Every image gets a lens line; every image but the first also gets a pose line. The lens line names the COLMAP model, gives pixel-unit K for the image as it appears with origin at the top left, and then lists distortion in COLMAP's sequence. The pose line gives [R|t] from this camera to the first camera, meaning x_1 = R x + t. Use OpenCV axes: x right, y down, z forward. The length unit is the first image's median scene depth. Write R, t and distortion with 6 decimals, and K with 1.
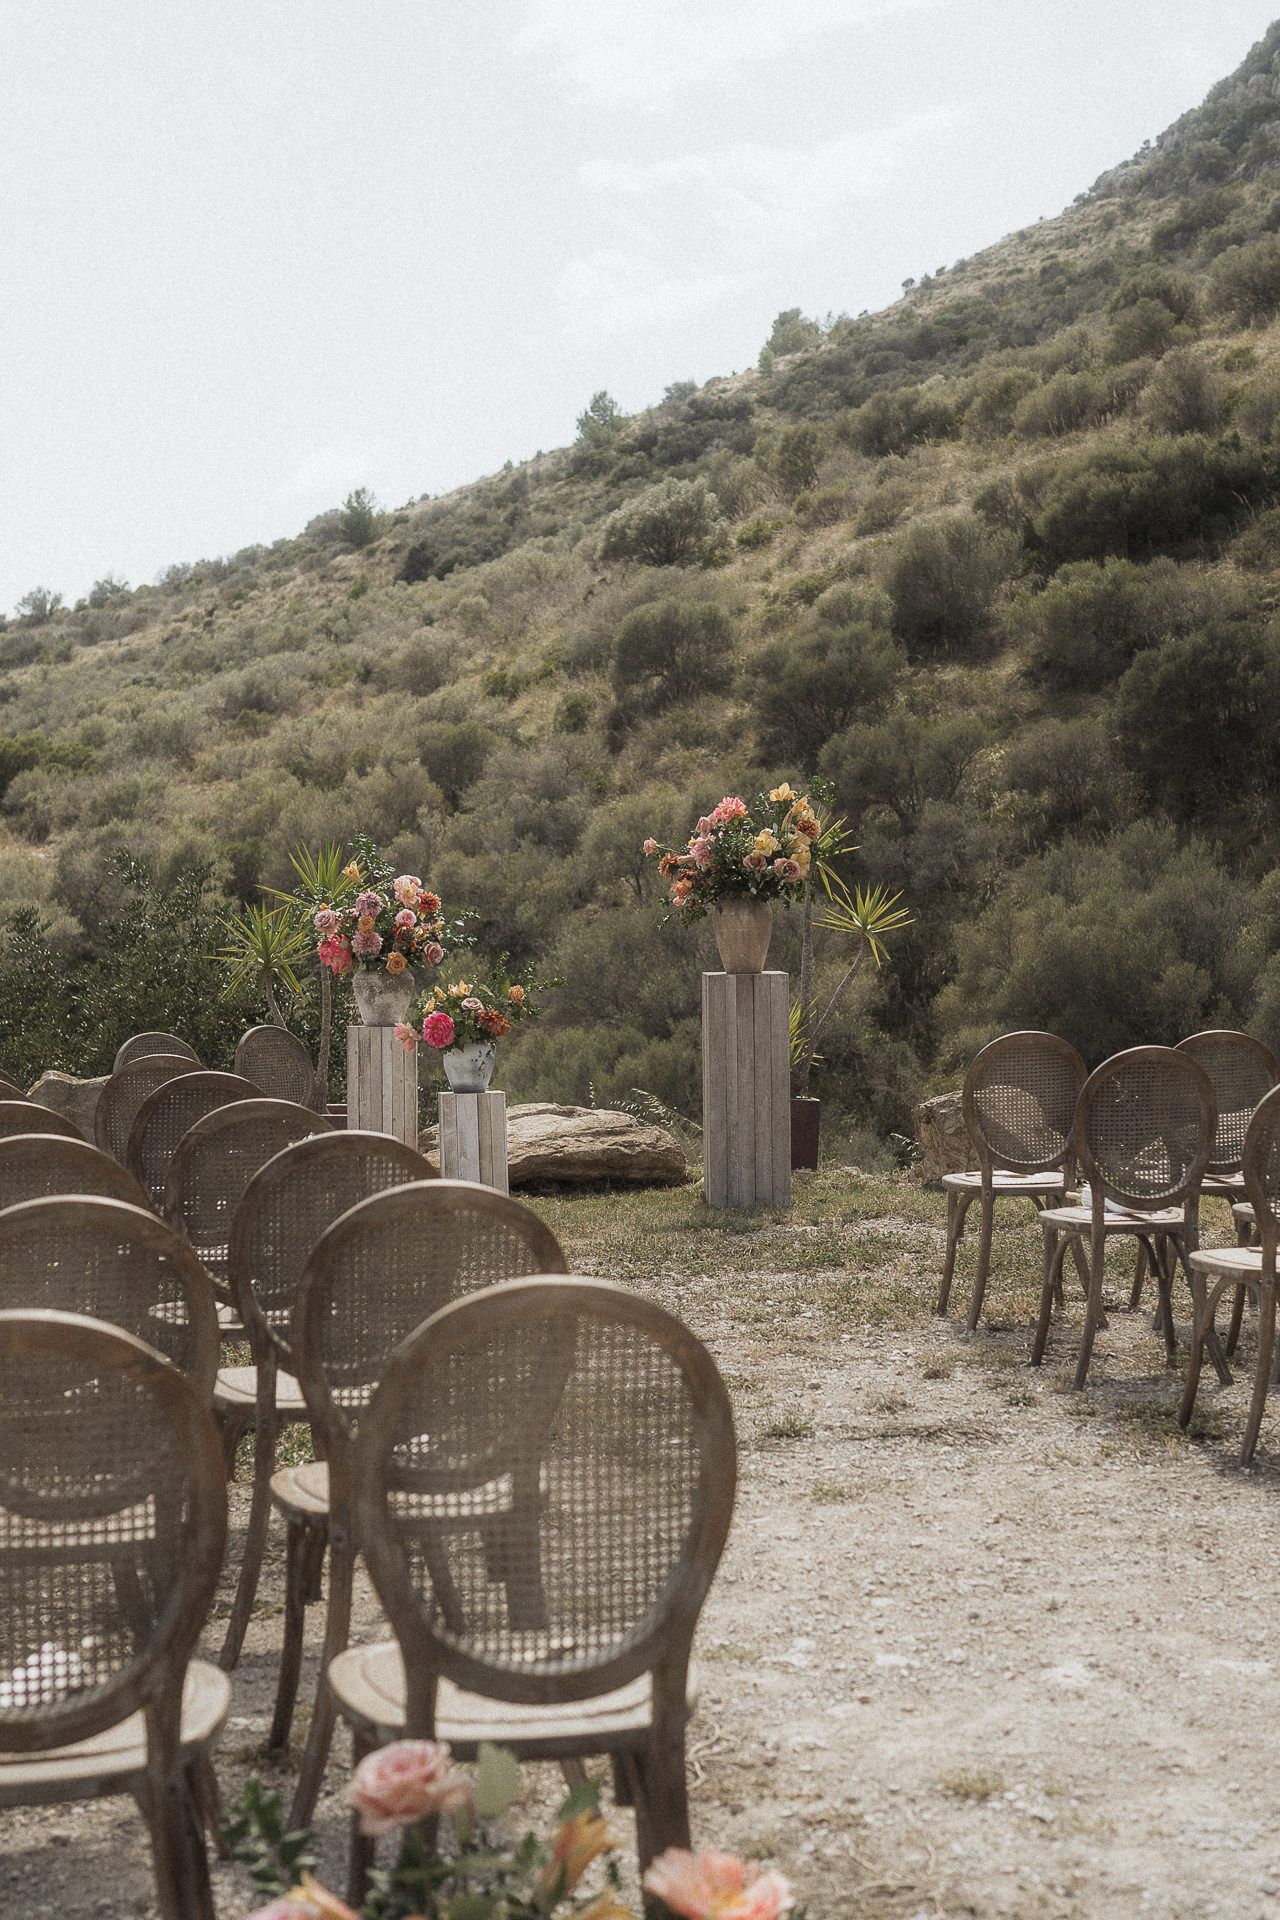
lens RADIAL K [[2873.8, 0, 649.4], [0, 2873.8, 967.1], [0, 0, 1]] dist [-0.009234, 0.000000]
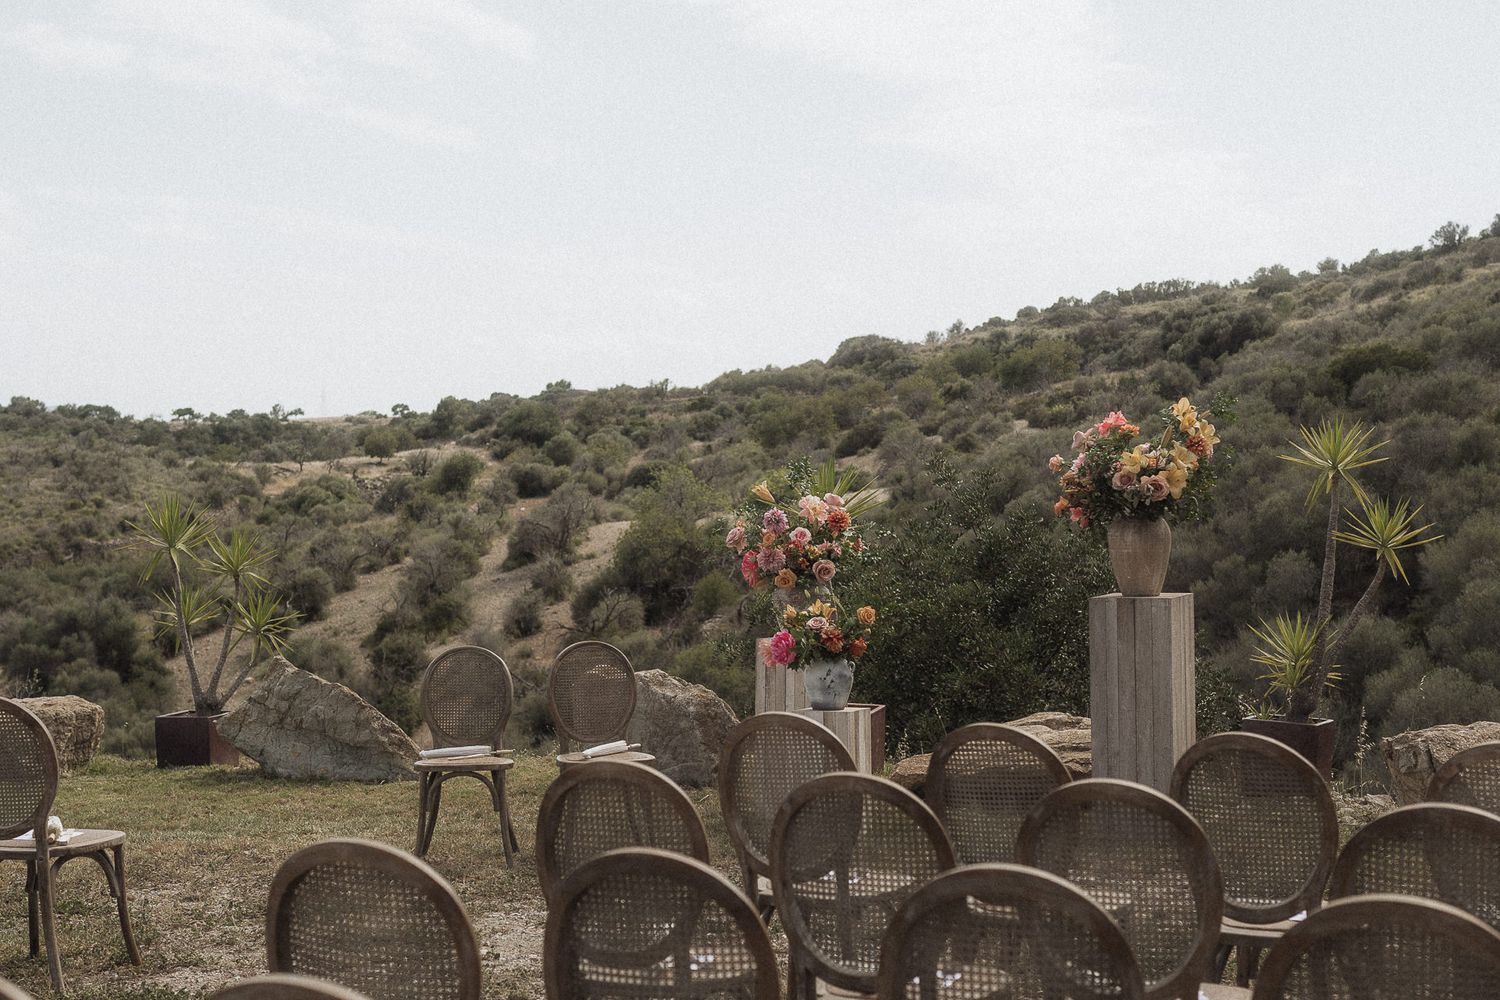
lens RADIAL K [[2245.1, 0, 724.9], [0, 2245.1, 515.4], [0, 0, 1]] dist [-0.009234, 0.000000]
pose [[0.858352, 0.002721, -0.513054, 0.037133], [-0.005334, 0.999979, -0.003621, -0.002610], [0.513034, 0.005845, 0.858348, 0.036205]]
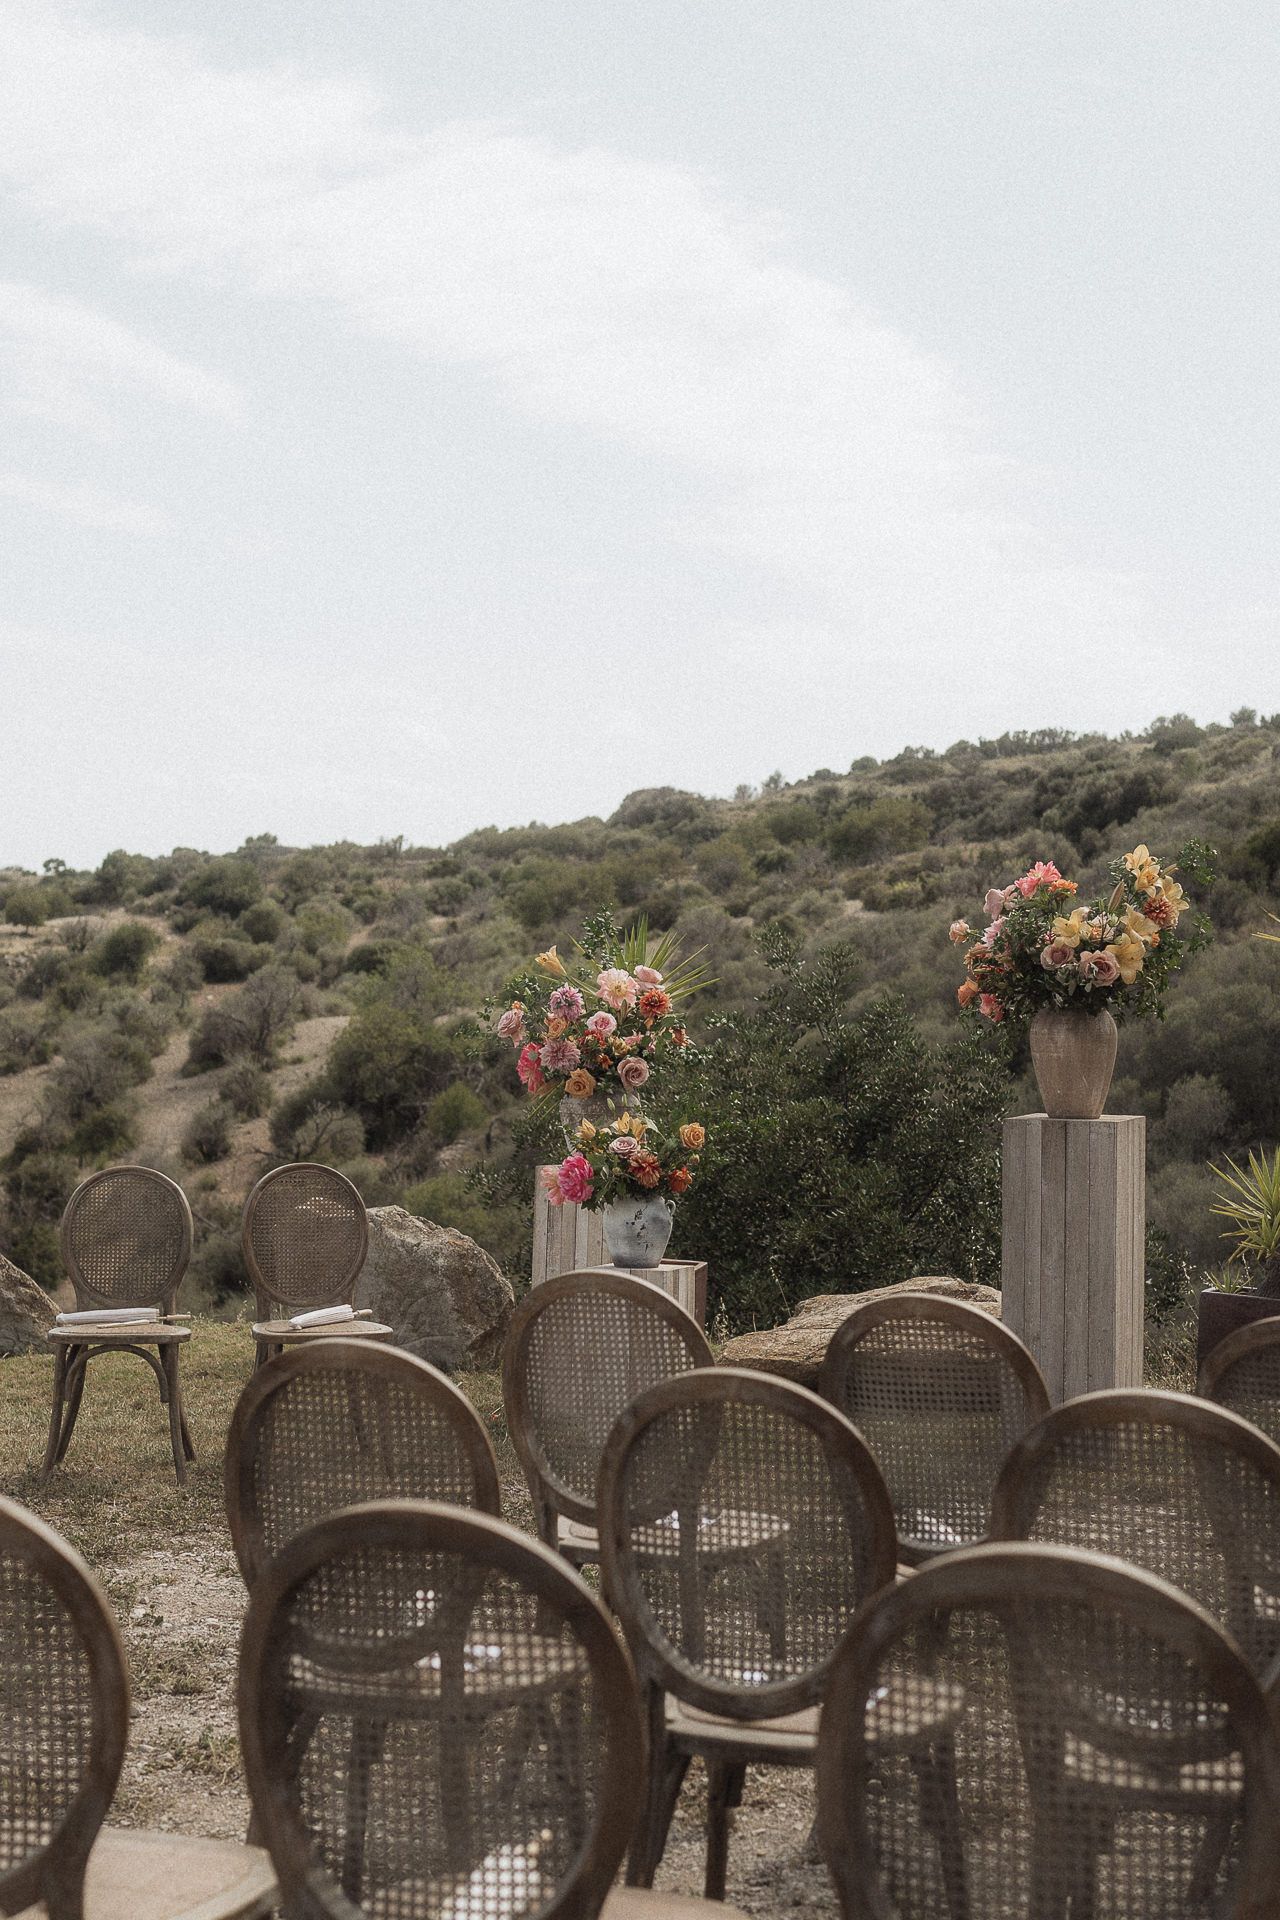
lens RADIAL K [[2873.8, 0, 628.3], [0, 2873.8, 962.0], [0, 0, 1]] dist [-0.009234, 0.000000]
pose [[0.884880, 0.016526, -0.465525, 0.032308], [-0.030937, 0.999249, -0.023332, -0.001946], [0.464790, 0.035048, 0.884727, 0.042668]]
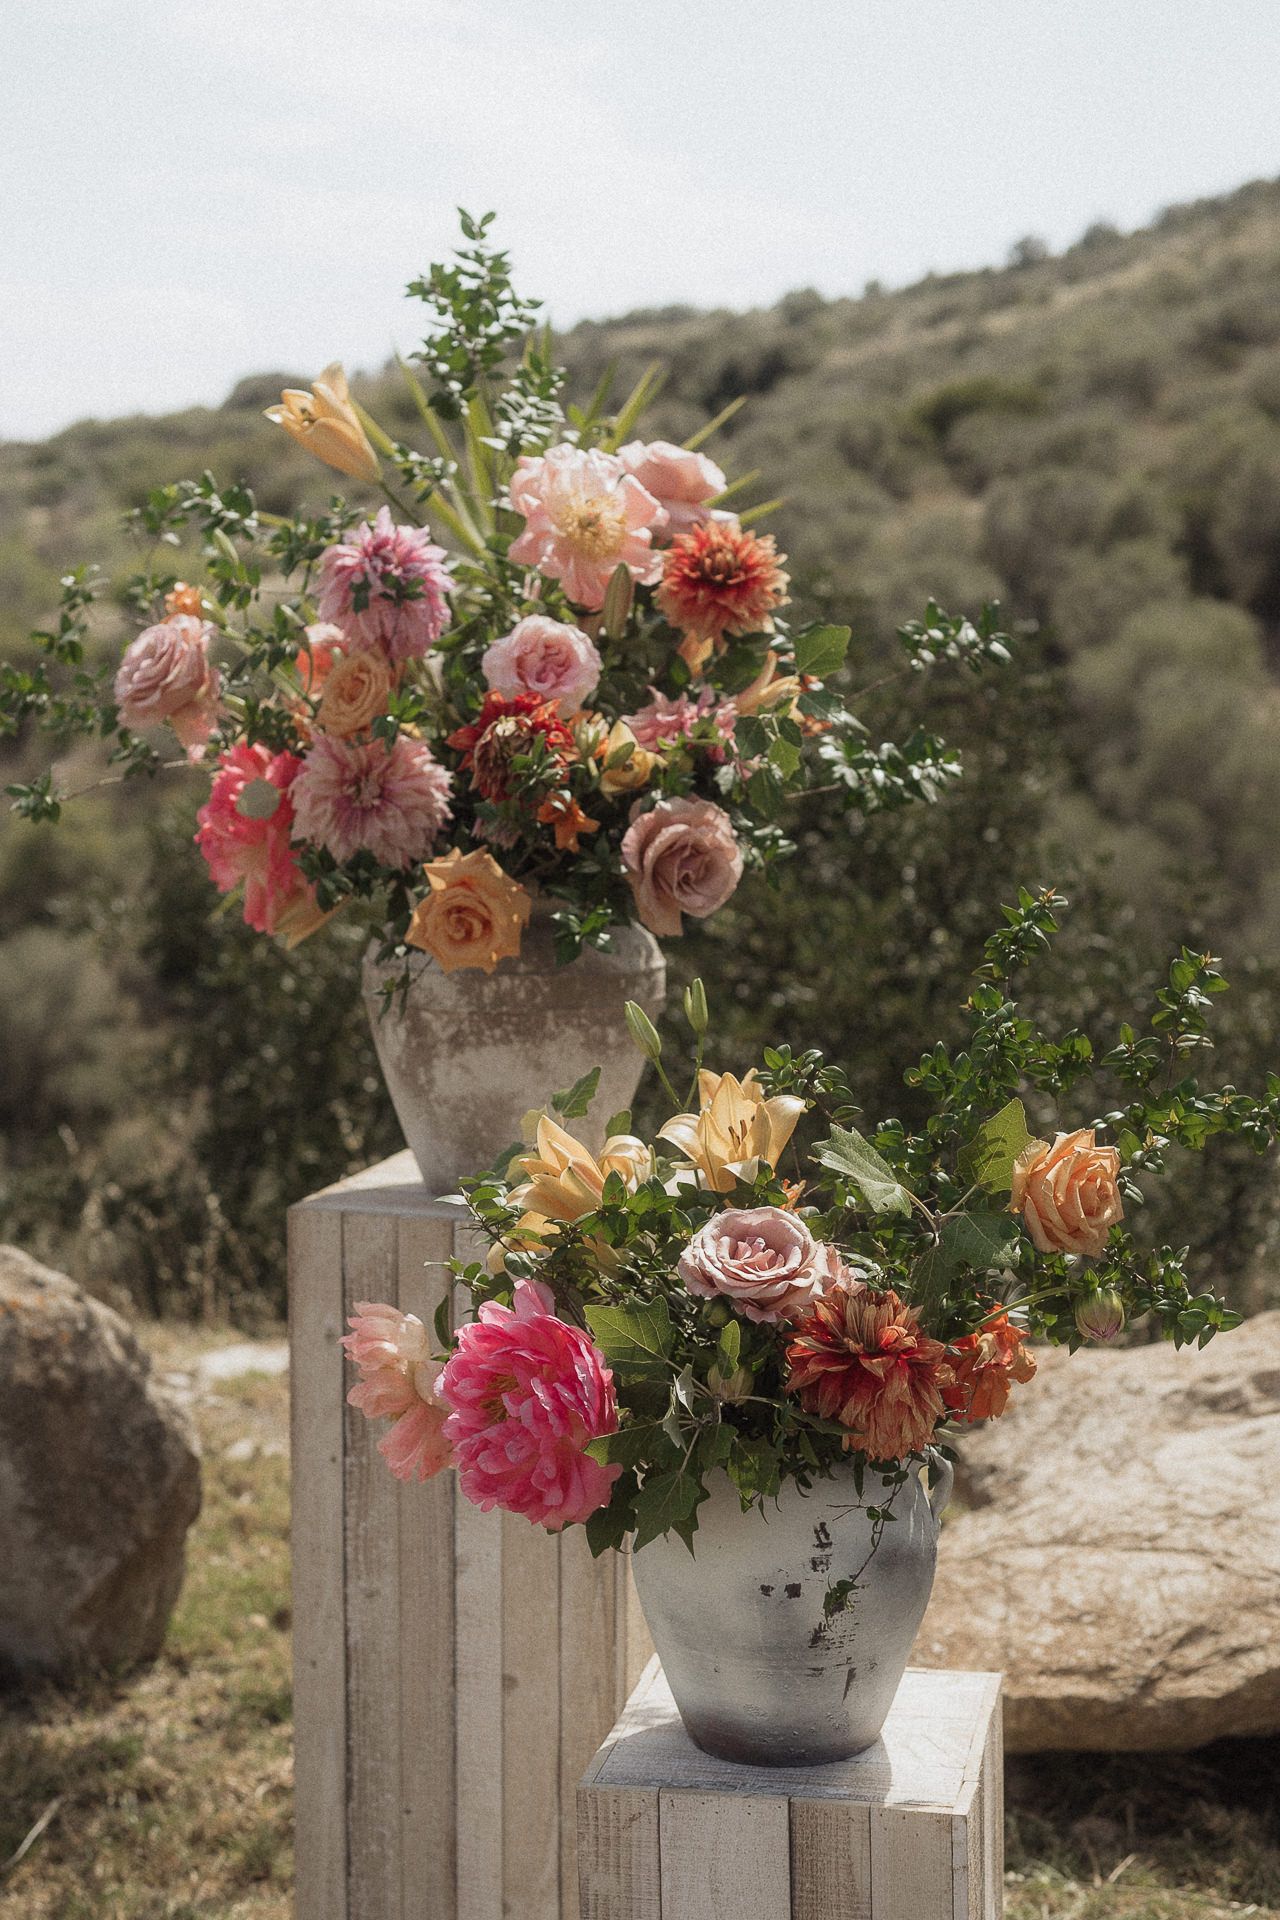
lens RADIAL K [[2873.8, 0, 644.7], [0, 2873.8, 943.6], [0, 0, 1]] dist [-0.009234, 0.000000]
pose [[0.940708, 0.038849, -0.336985, -0.001936], [-0.001941, 0.994021, 0.109176, -0.002387], [0.339212, -0.102049, 0.935158, 0.101171]]
